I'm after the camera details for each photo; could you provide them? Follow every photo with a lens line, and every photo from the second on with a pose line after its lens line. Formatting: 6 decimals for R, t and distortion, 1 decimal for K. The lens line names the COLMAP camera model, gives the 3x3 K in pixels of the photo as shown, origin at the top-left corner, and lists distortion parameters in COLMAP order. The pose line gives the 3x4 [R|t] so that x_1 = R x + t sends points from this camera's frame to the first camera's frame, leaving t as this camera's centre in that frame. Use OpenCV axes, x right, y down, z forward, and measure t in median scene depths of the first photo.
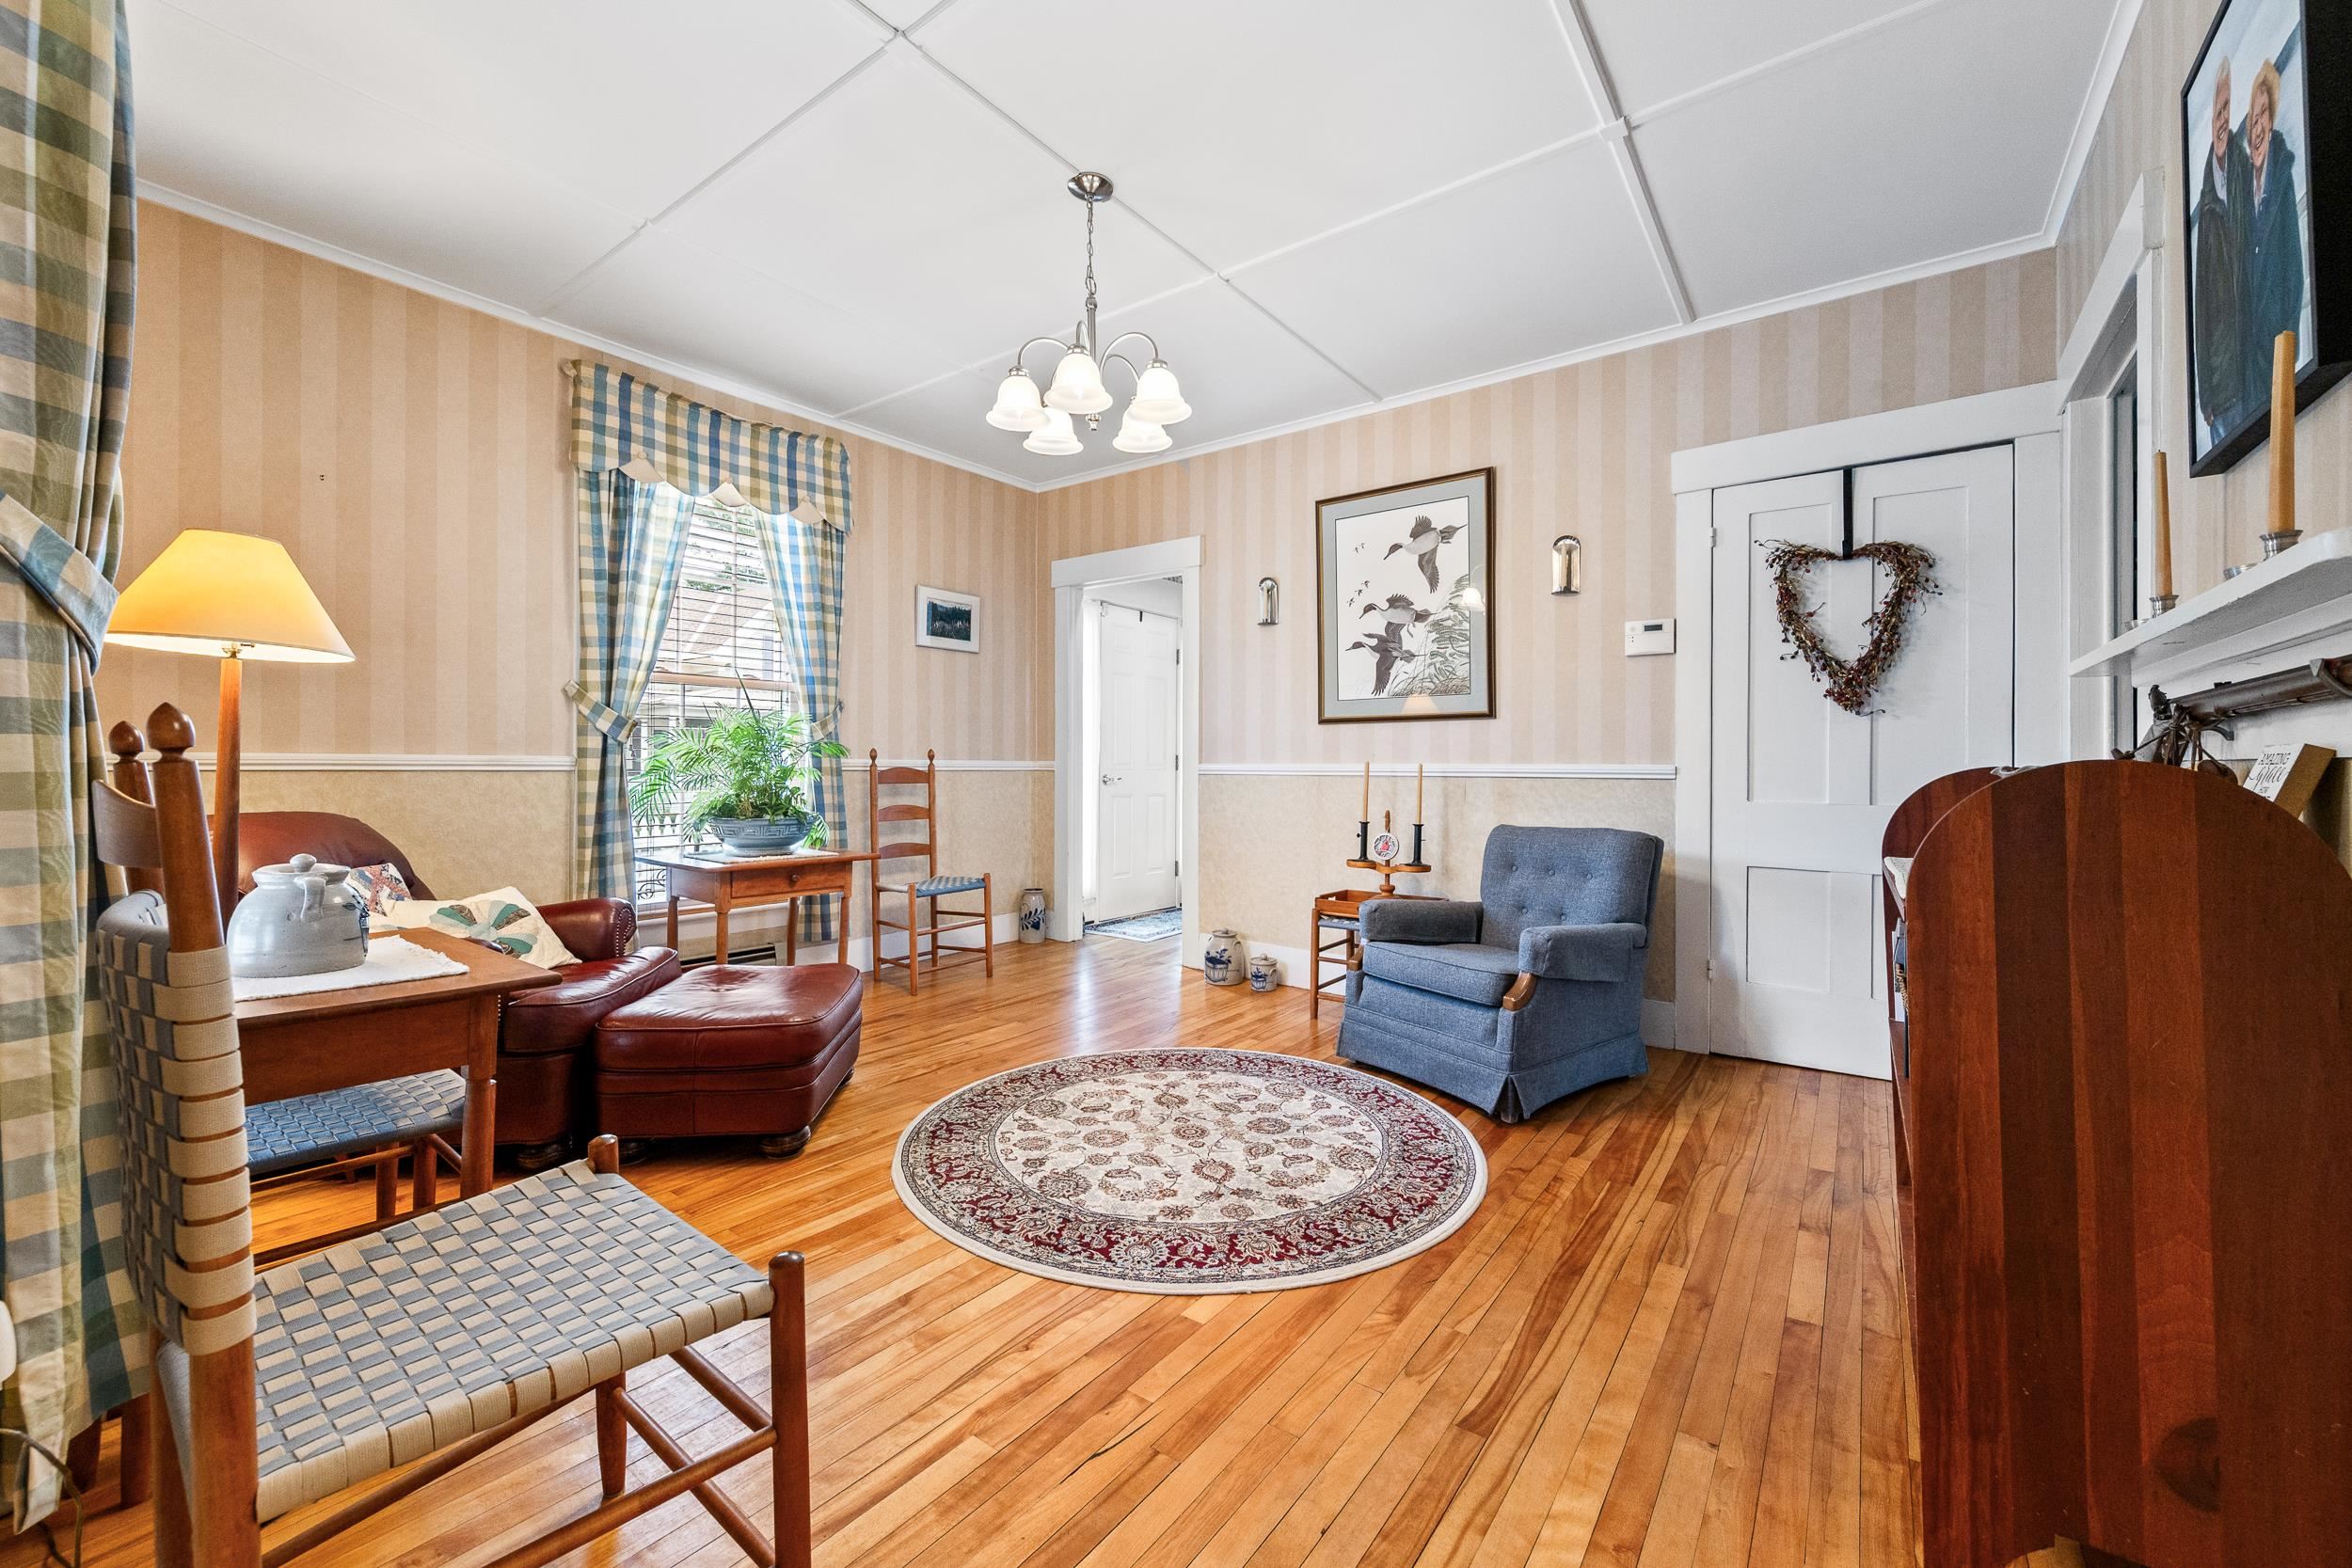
lens RADIAL K [[921.8, 0, 1172.3], [0, 921.8, 771.2], [0, 0, 1]] dist [0.001306, -0.000876]
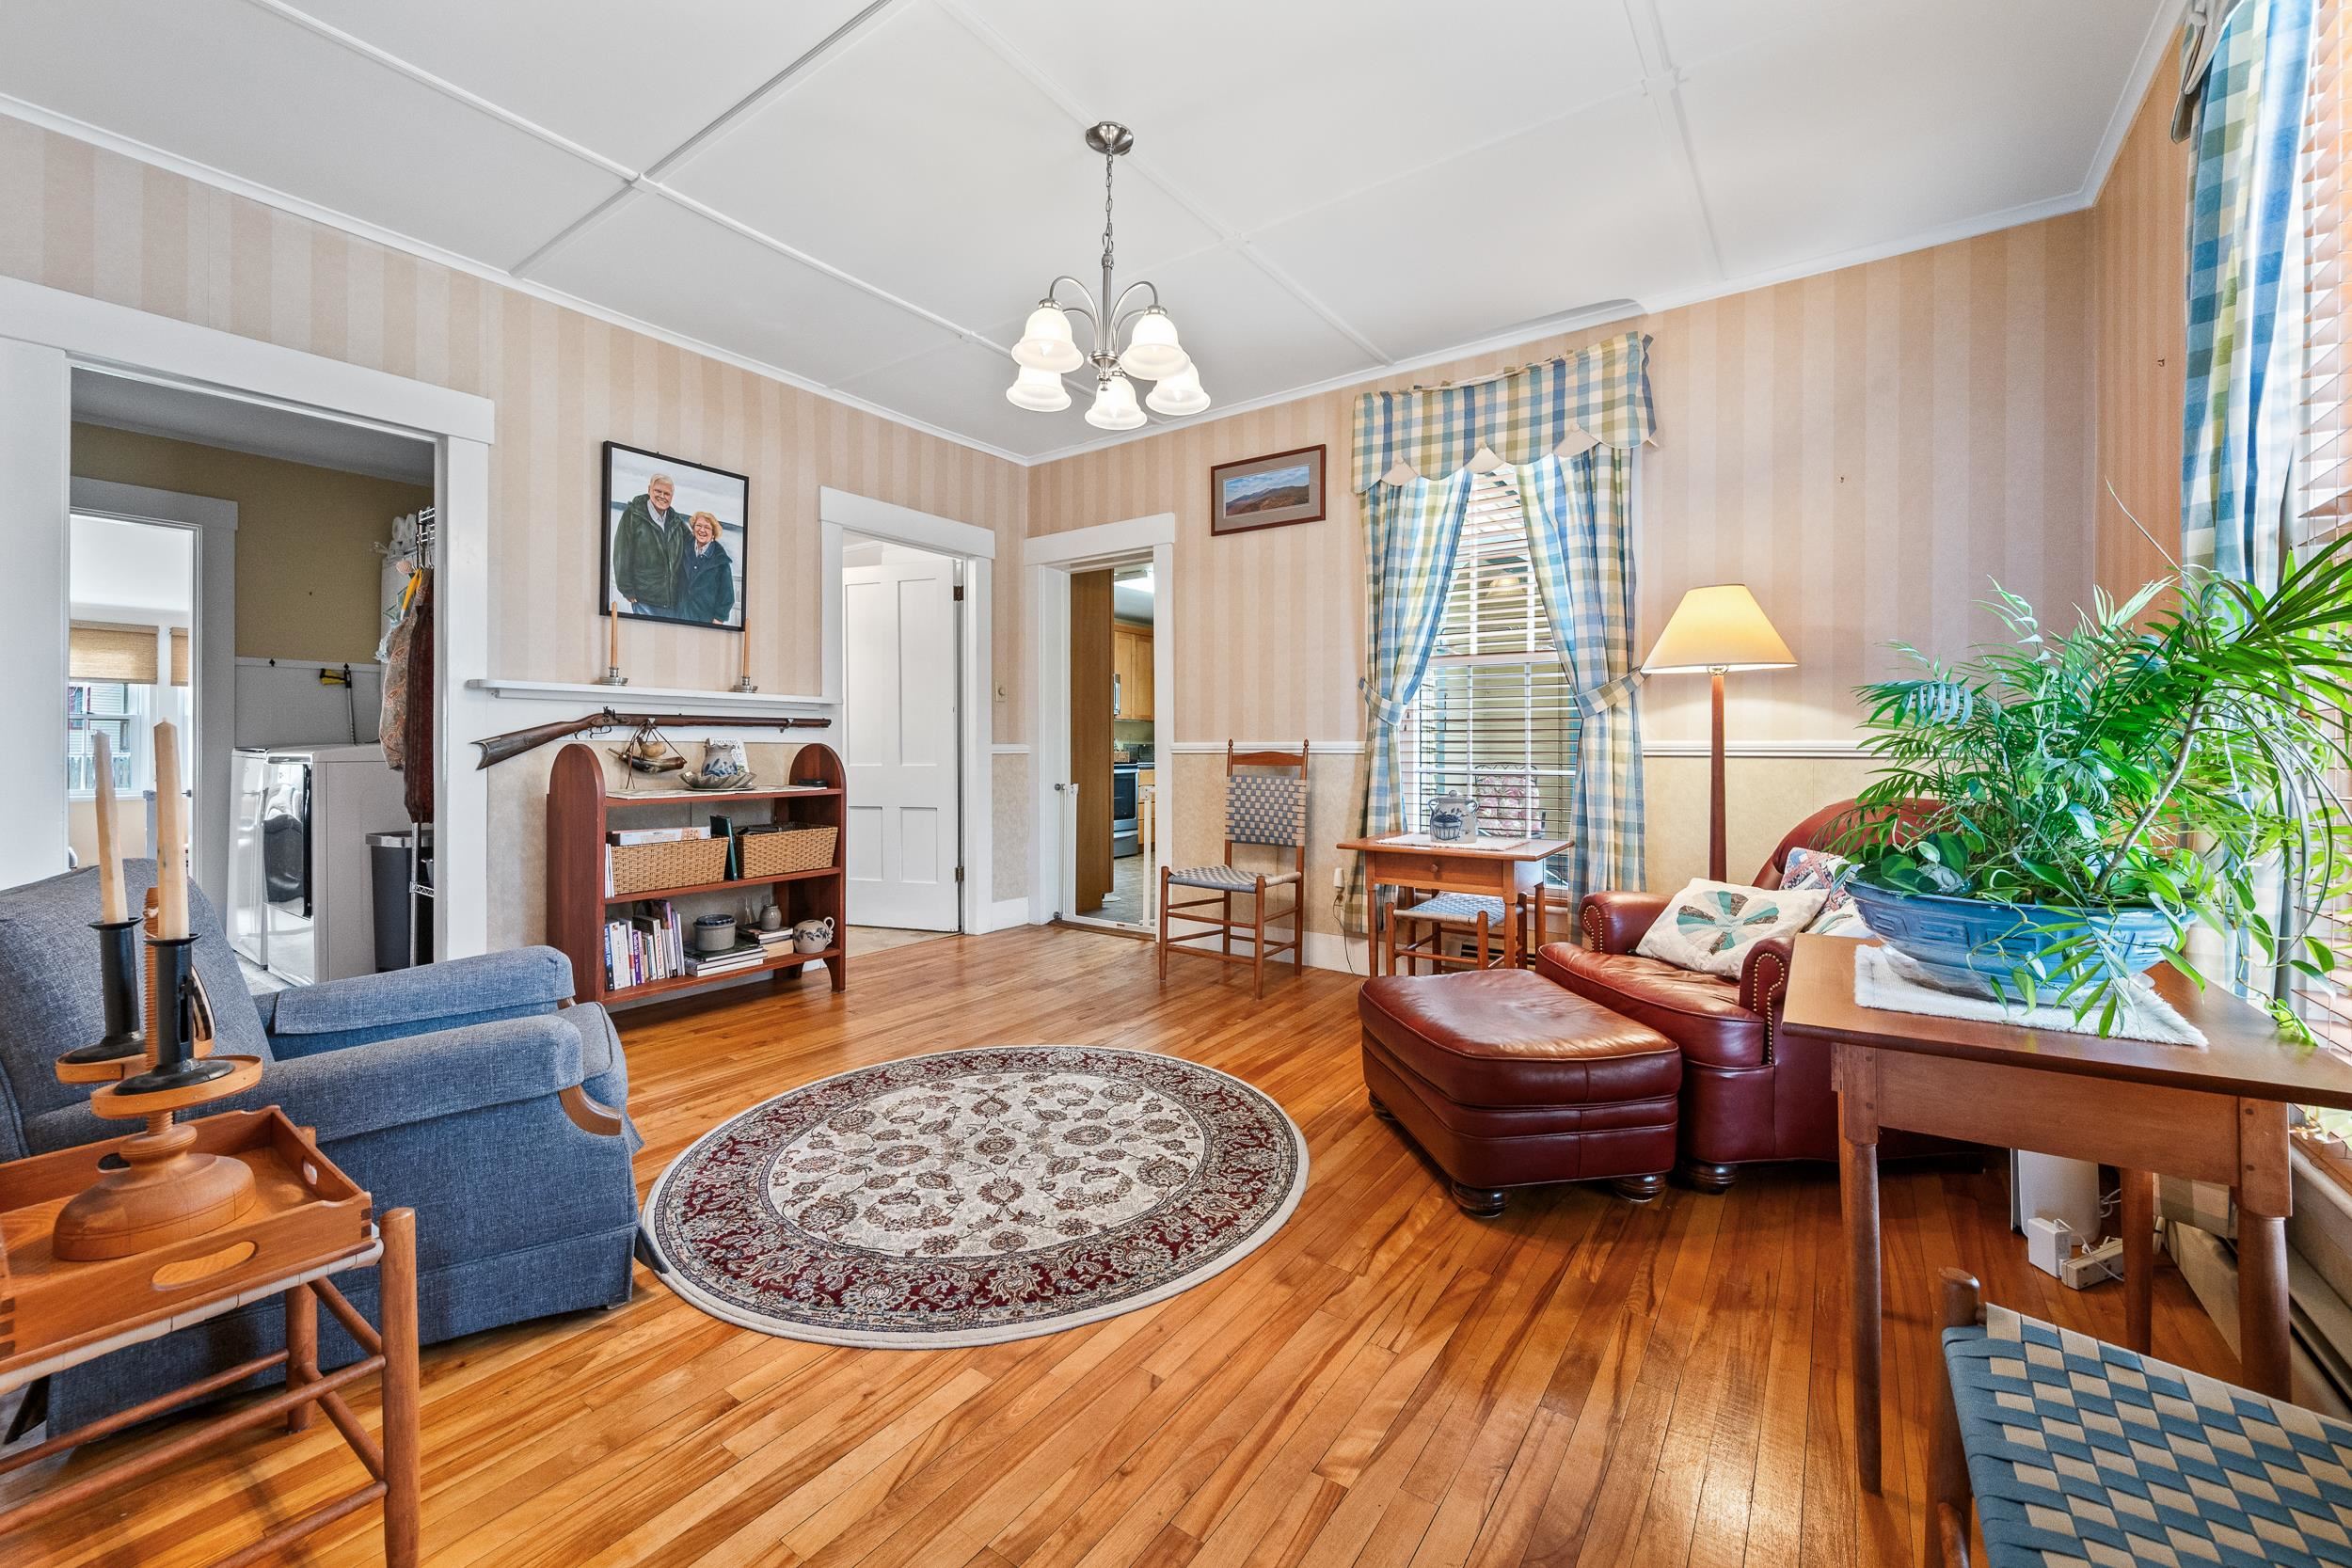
lens RADIAL K [[921.8, 0, 1185.6], [0, 921.8, 762.7], [0, 0, 1]] dist [0.001306, -0.000876]
pose [[-0.999375, -0.006712, -0.034704, -0.136361], [-0.007411, 0.999771, 0.020067, -0.010296], [0.034562, 0.020312, -0.999196, 1.934409]]
